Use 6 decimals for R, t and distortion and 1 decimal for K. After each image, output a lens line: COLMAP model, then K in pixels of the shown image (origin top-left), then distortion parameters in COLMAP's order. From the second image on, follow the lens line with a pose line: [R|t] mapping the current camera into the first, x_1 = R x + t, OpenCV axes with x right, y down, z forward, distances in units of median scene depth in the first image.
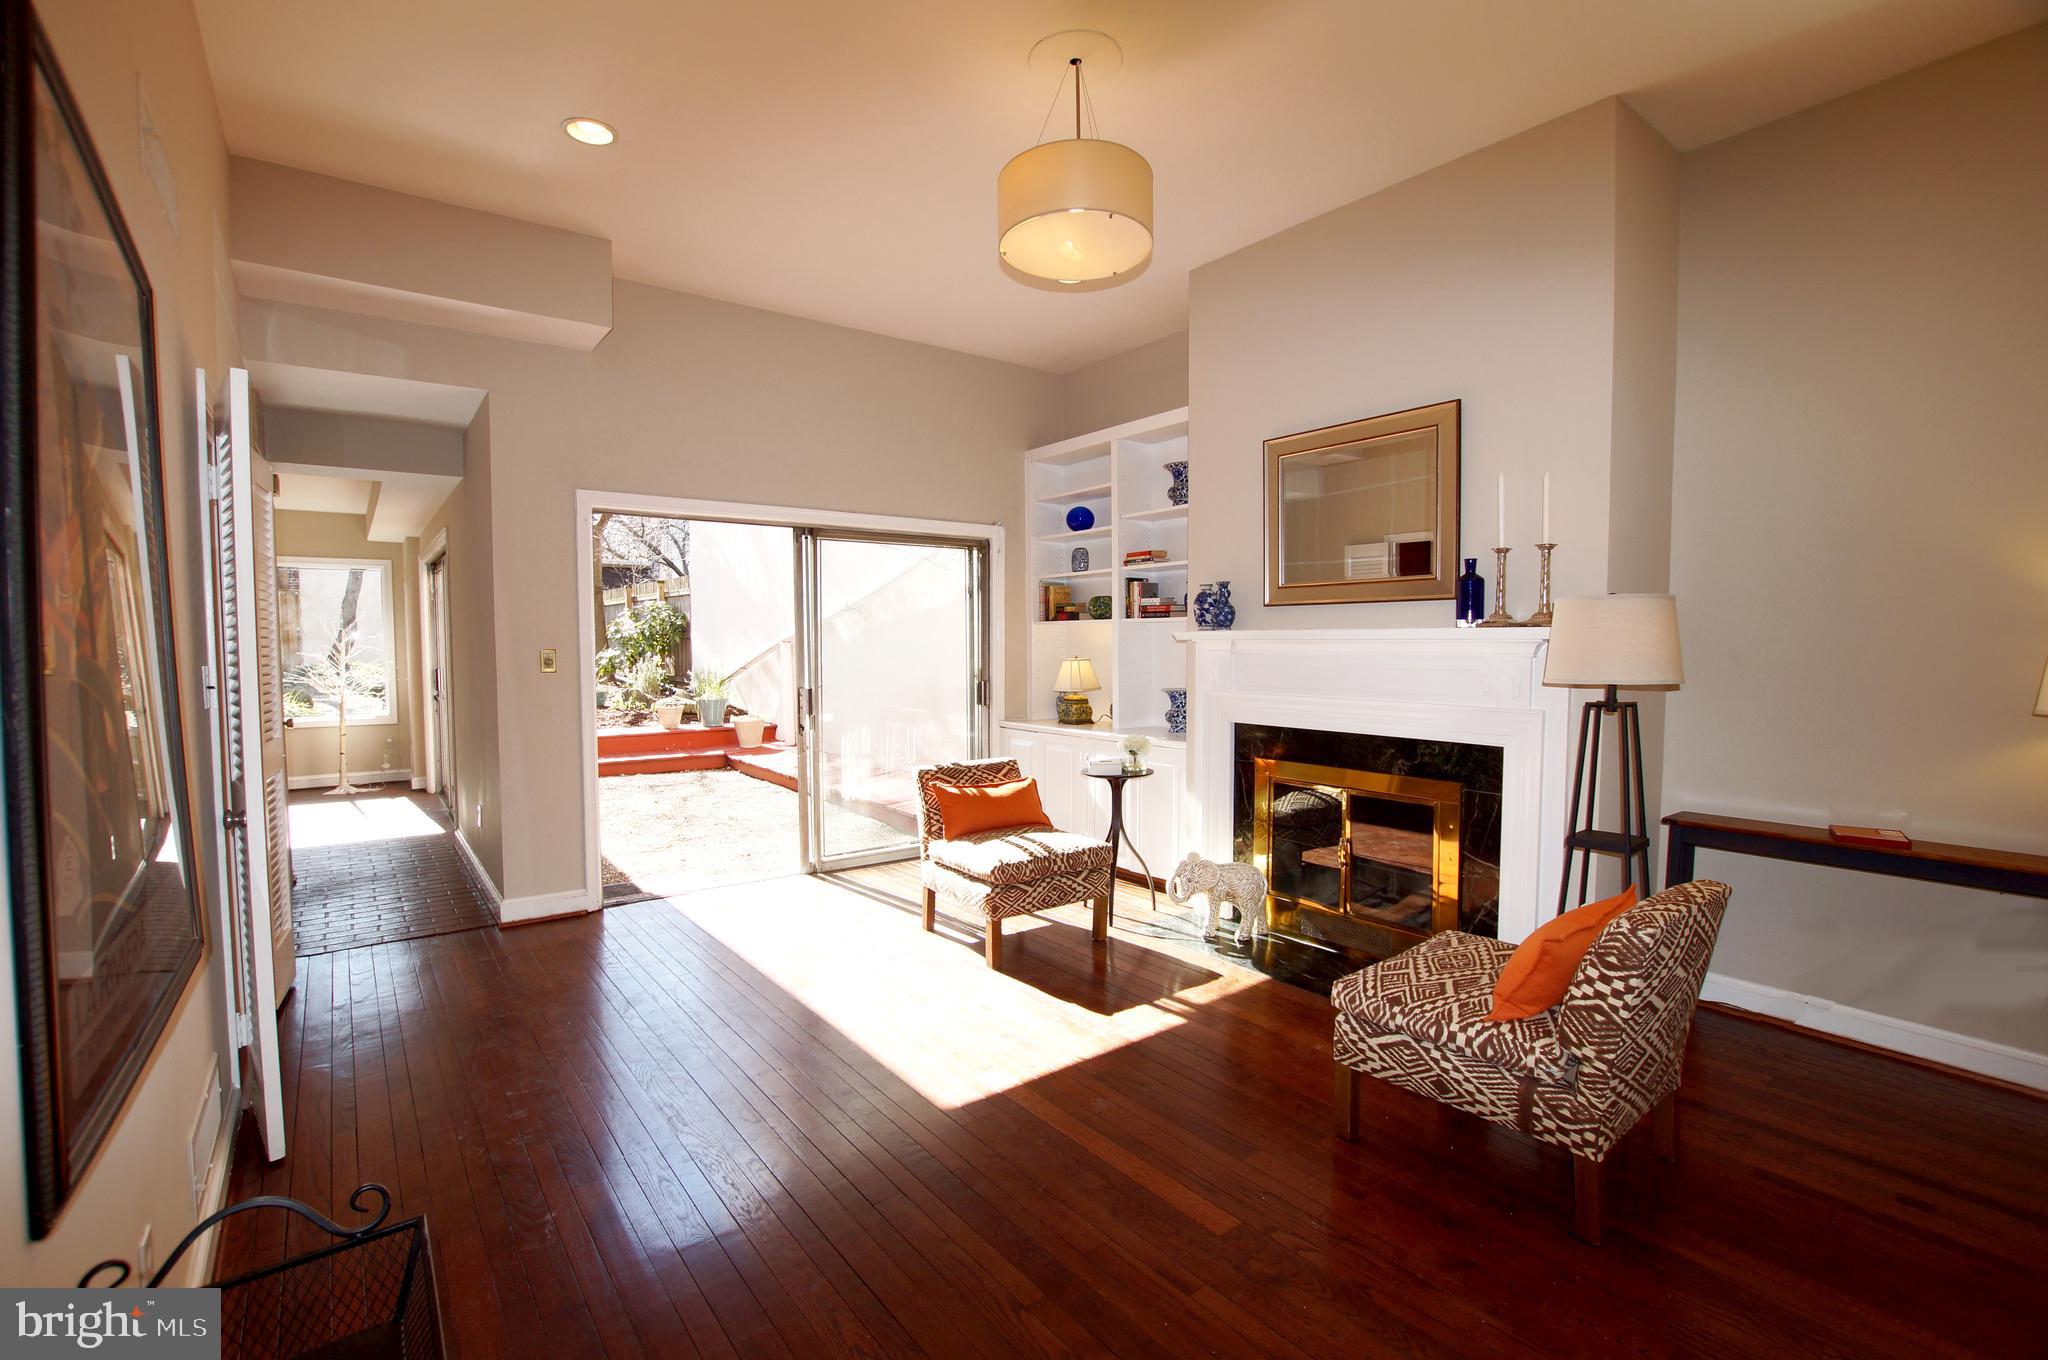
lens RADIAL K [[917.6, 0, 1029.7], [0, 917.6, 682.0], [0, 0, 1]] dist [-0.021027, -0.000147]
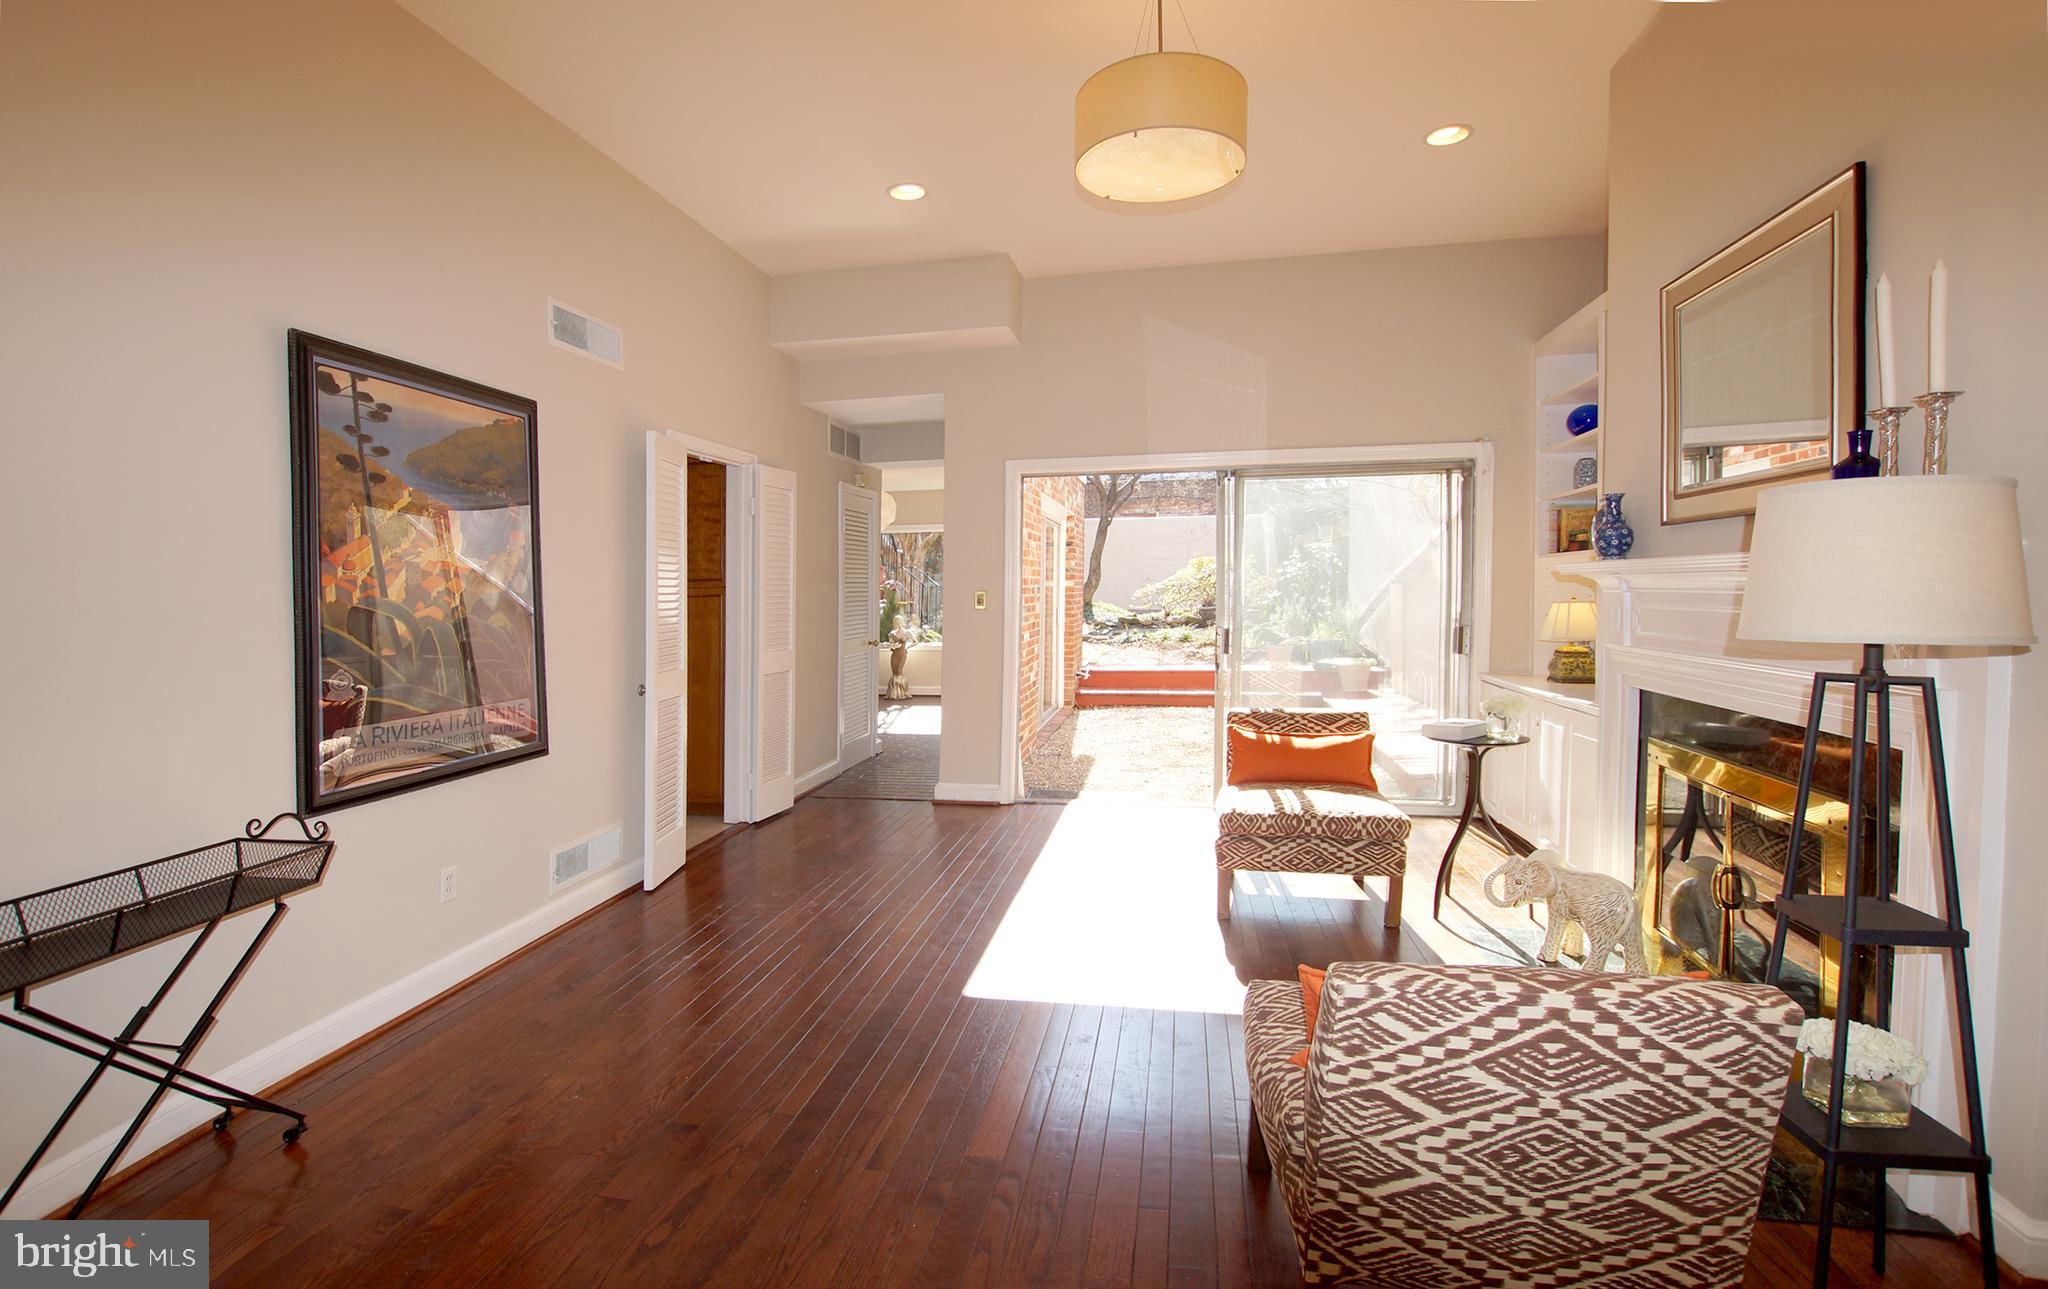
lens RADIAL K [[947.5, 0, 1017.9], [0, 947.5, 640.3], [0, 0, 1]] dist [-0.006542, -0.000350]
pose [[0.677650, 0.033603, -0.734617, 0.459297], [-0.021298, 0.999433, 0.026070, -0.002042], [0.735077, -0.002021, 0.677981, 0.139575]]
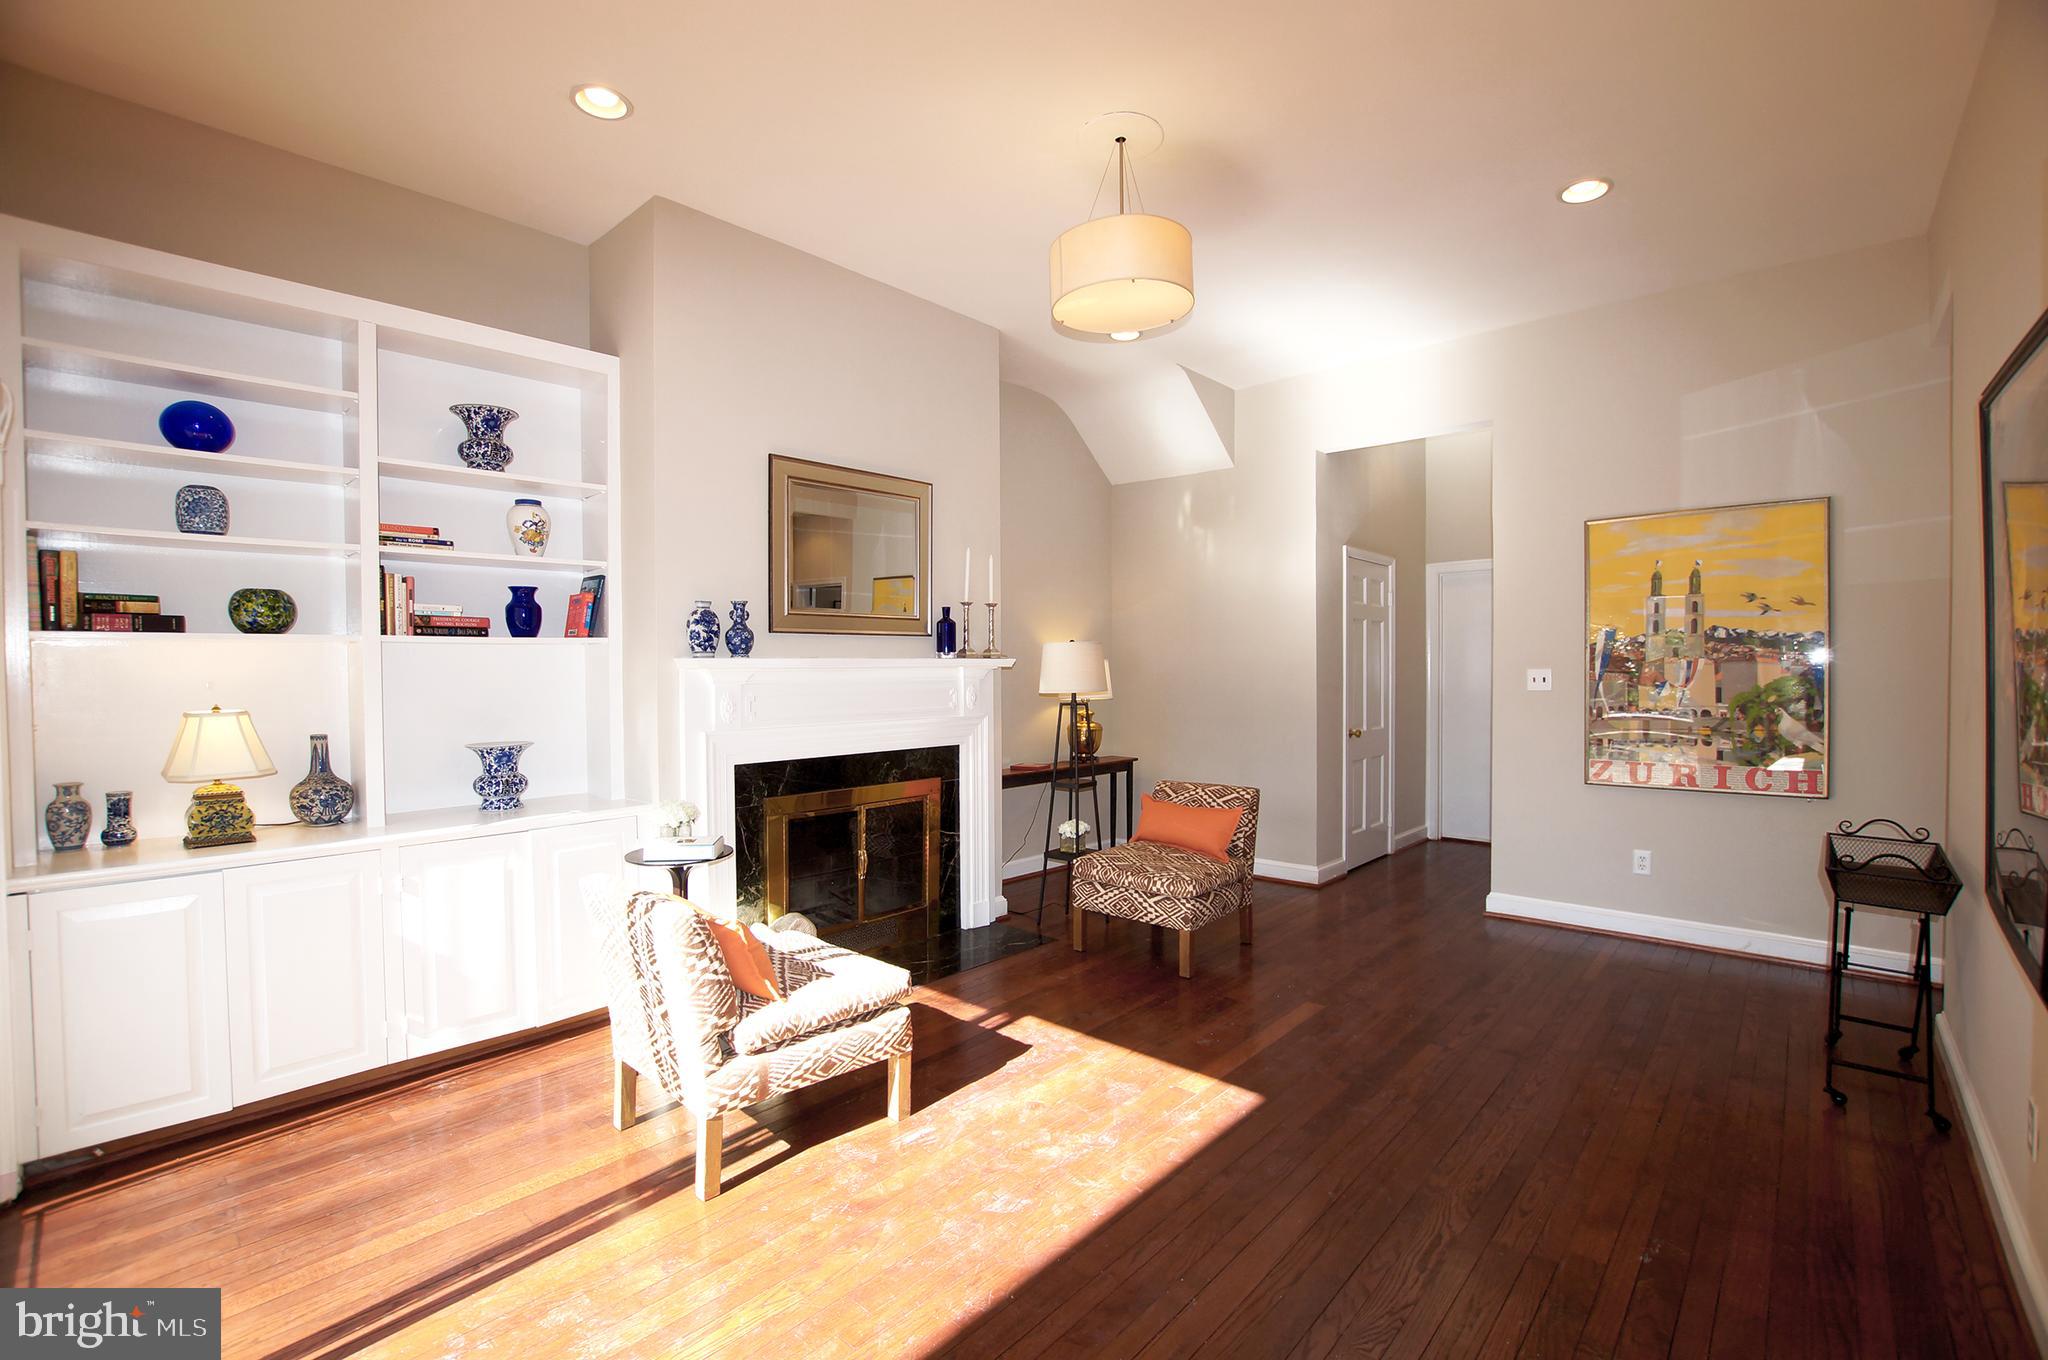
lens RADIAL K [[917.6, 0, 1028.9], [0, 917.6, 678.1], [0, 0, 1]] dist [-0.021027, -0.000147]
pose [[-0.175712, -0.015481, 0.984320, -0.704053], [0.049301, 0.998483, 0.024505, -0.047128], [-0.983206, 0.052834, -0.174683, 0.916735]]
